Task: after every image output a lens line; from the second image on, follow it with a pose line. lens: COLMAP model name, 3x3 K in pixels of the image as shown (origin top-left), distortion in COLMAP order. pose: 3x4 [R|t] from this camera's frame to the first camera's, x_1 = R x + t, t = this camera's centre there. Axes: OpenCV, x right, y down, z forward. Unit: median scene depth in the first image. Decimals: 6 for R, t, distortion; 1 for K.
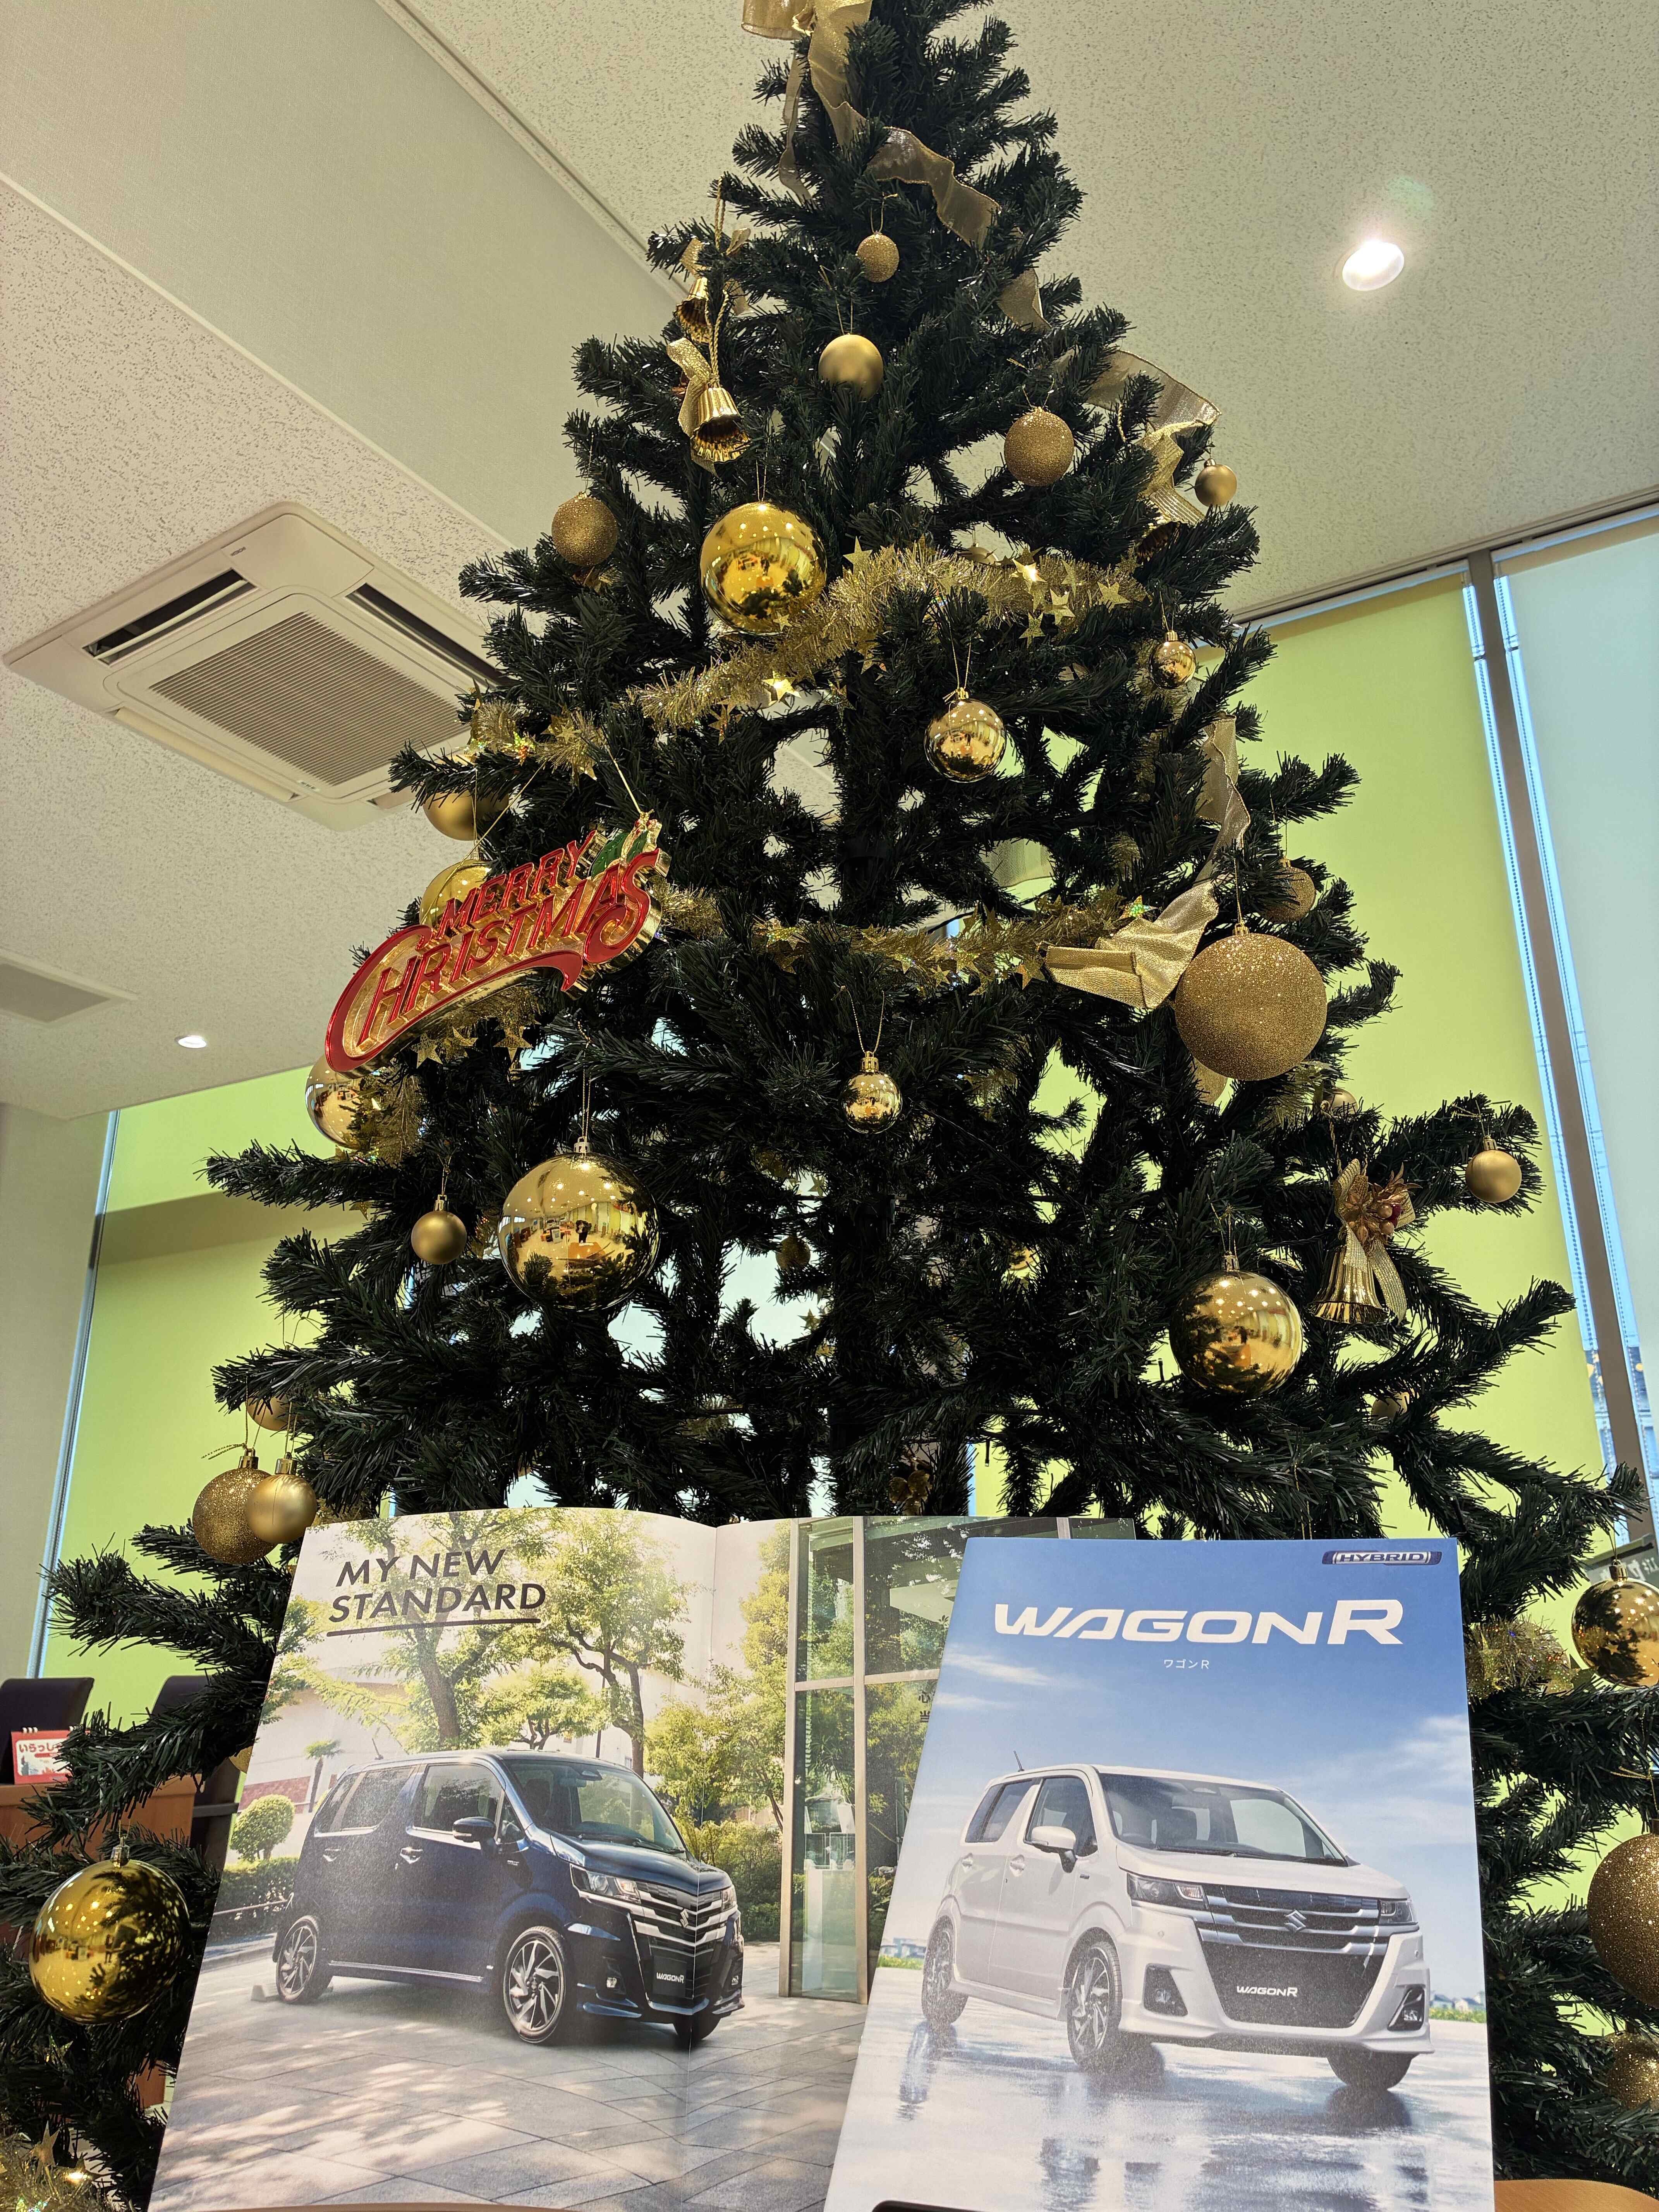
lens RADIAL K [[1681.4, 0, 785.4], [0, 1681.4, 1098.2], [0, 0, 1]] dist [0.019991, -0.045613]
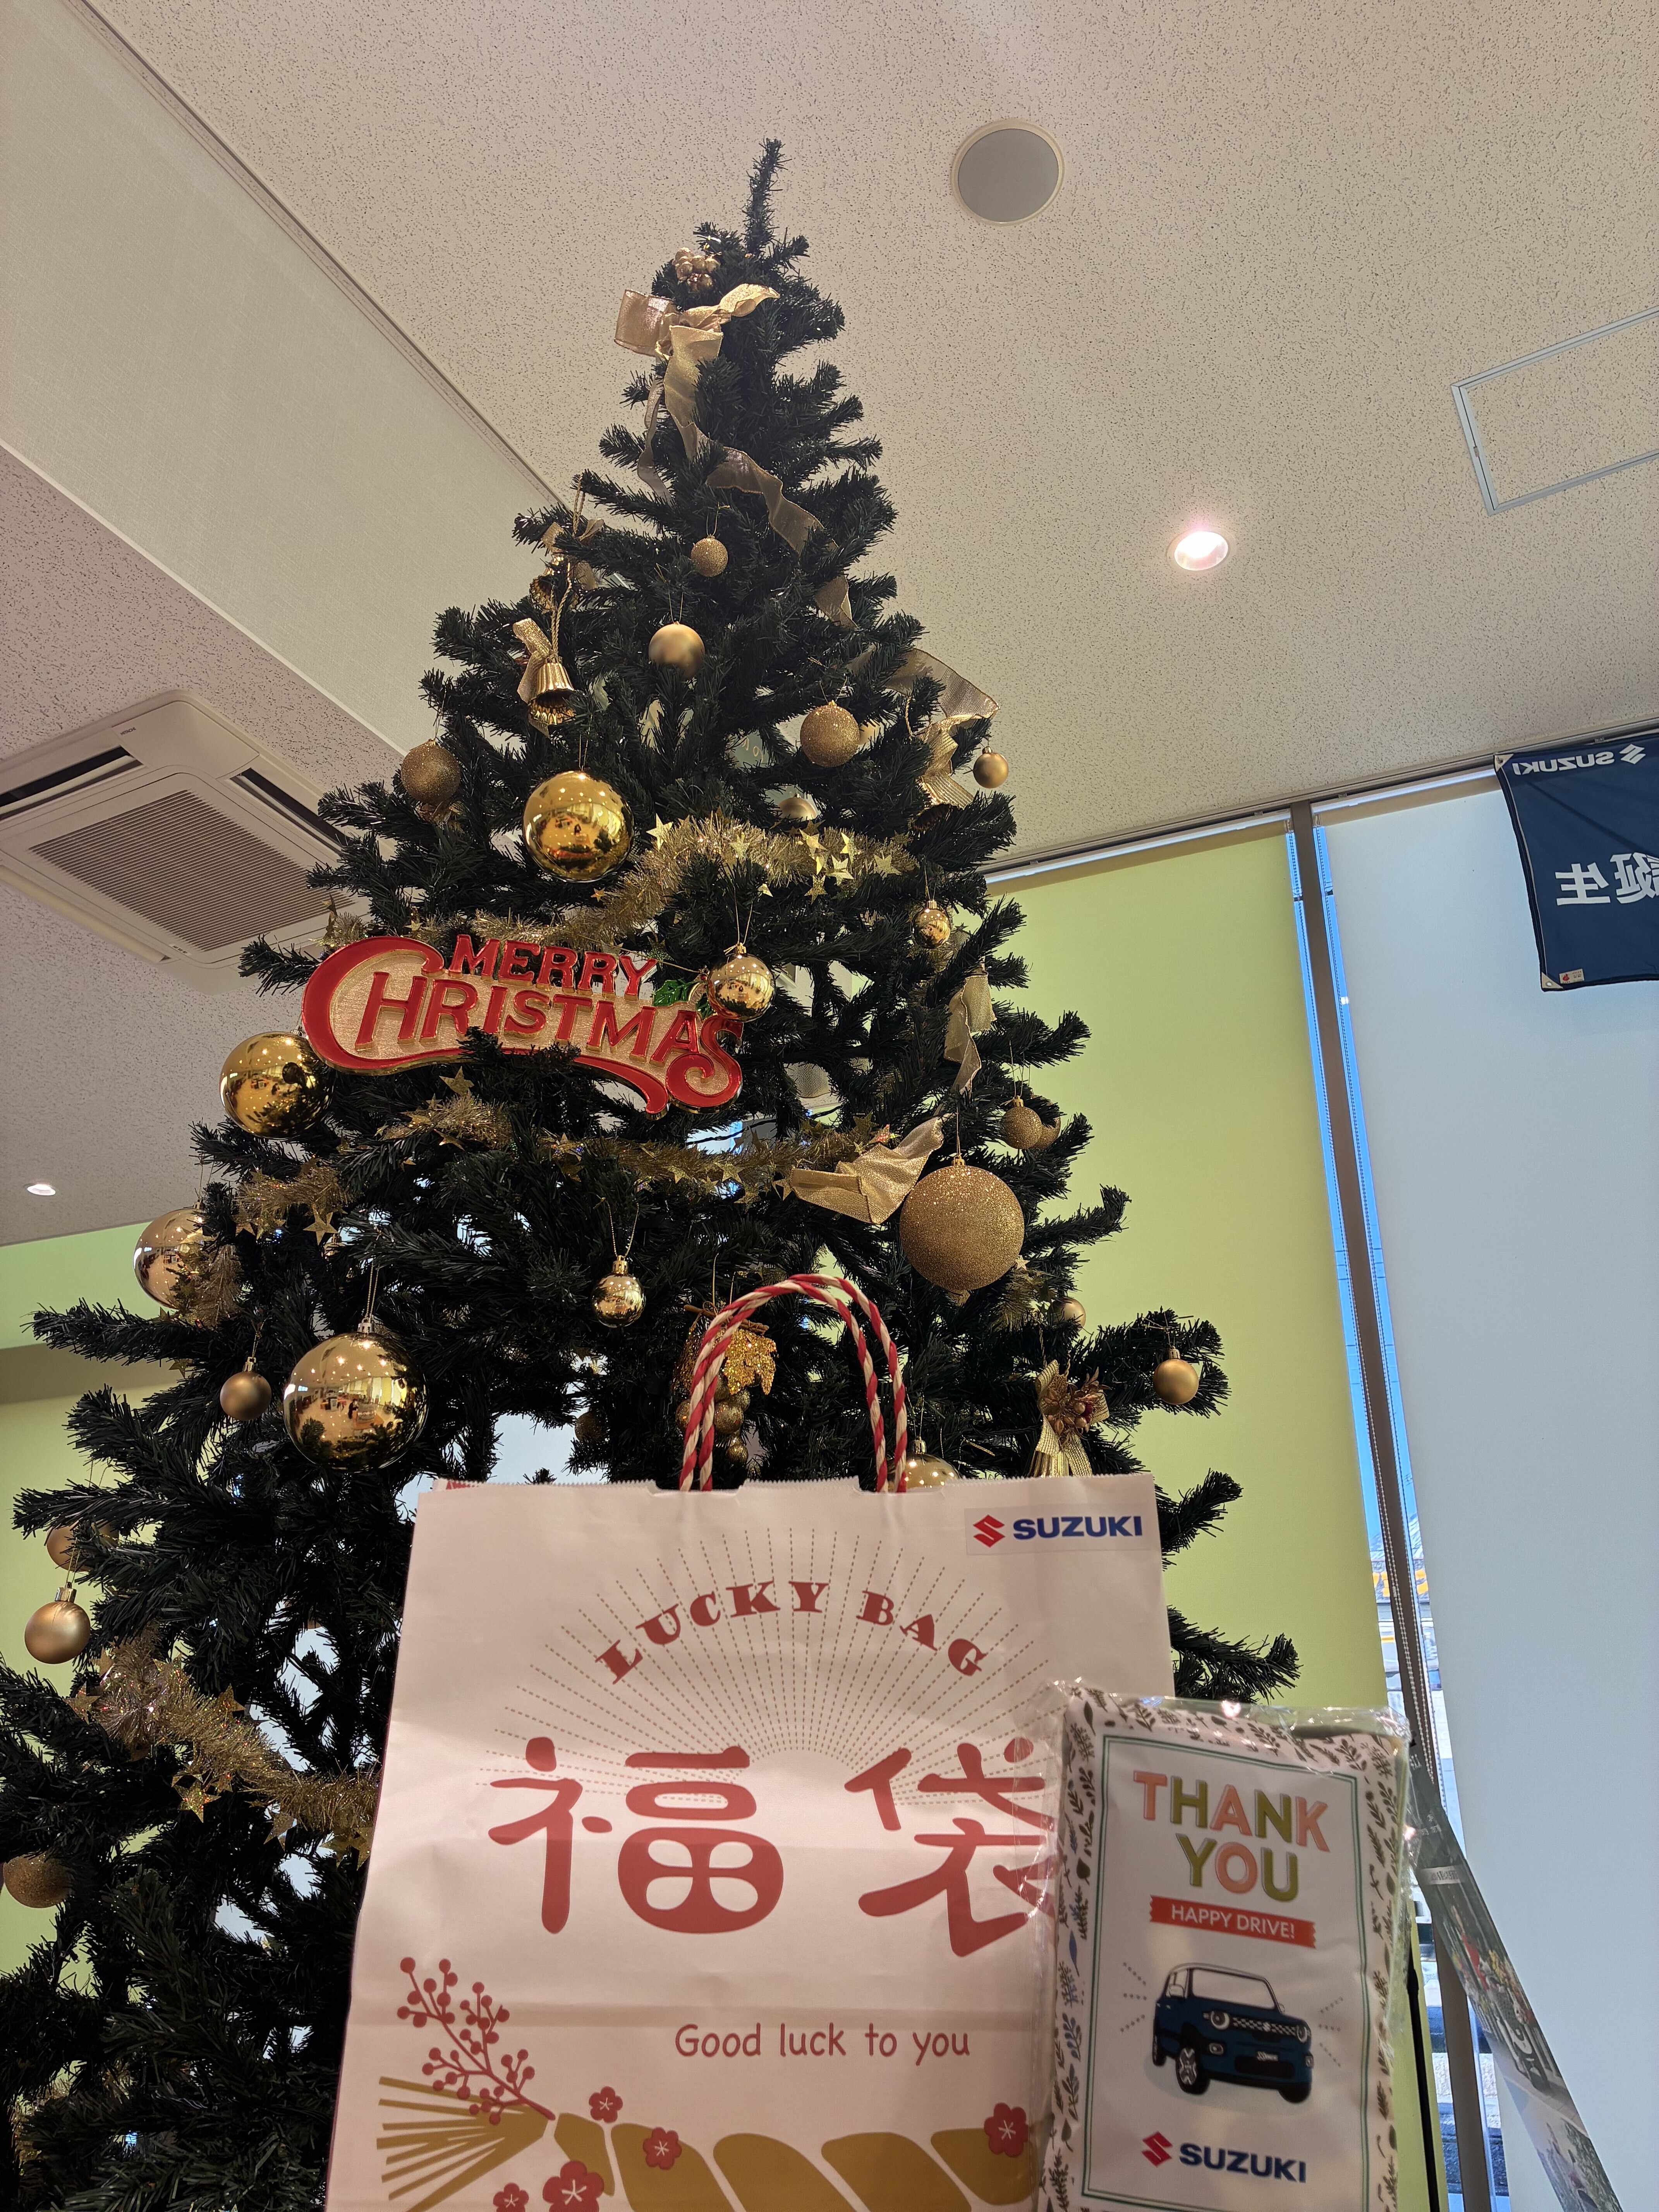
lens RADIAL K [[1694.7, 0, 853.1], [0, 1694.7, 1105.9], [0, 0, 1]] dist [-0.008478, 0.037604]
pose [[0.993576, 0.057856, 0.097258, 0.064778], [-0.049058, 0.994683, -0.090545, -0.023499], [-0.101979, 0.085192, 0.991132, -0.142730]]
